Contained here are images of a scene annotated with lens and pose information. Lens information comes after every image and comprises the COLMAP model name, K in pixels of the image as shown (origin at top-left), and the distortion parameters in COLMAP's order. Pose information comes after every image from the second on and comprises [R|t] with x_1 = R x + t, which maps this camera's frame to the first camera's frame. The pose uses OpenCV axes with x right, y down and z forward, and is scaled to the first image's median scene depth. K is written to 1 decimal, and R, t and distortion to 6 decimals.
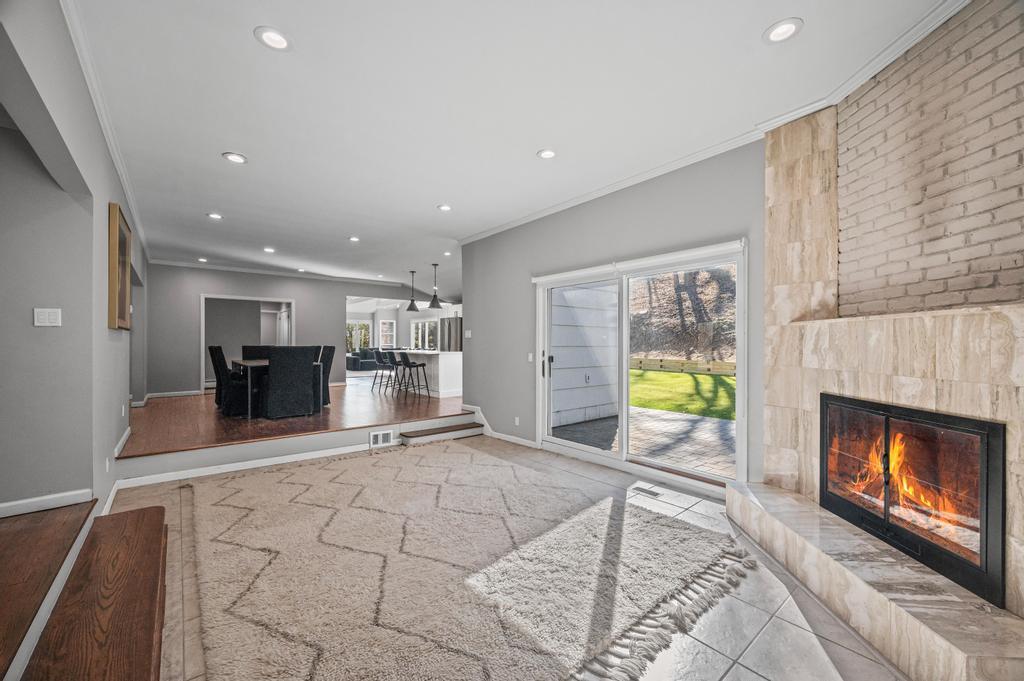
lens RADIAL K [[406.2, 0, 514.7], [0, 406.2, 342.7], [0, 0, 1]] dist [-0.000667, -0.000281]
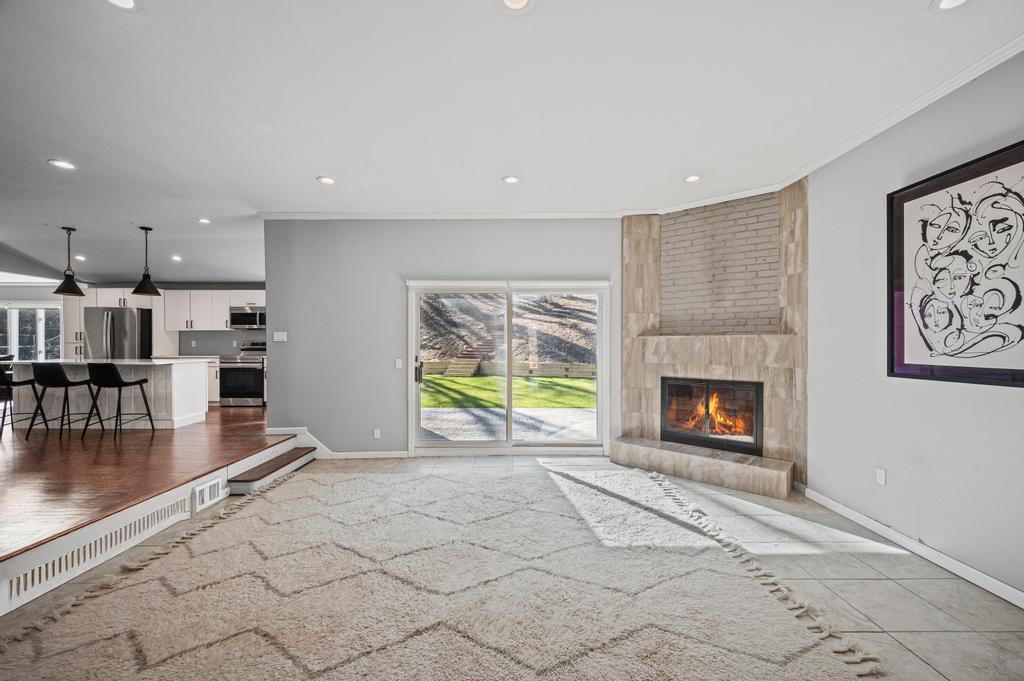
lens RADIAL K [[406.2, 0, 509.8], [0, 406.2, 348.4], [0, 0, 1]] dist [-0.000667, -0.000281]
pose [[0.633736, -0.007524, 0.773513, -0.965221], [-0.002054, 0.999933, 0.011410, -0.018983], [-0.773547, -0.008819, 0.633678, 0.360060]]
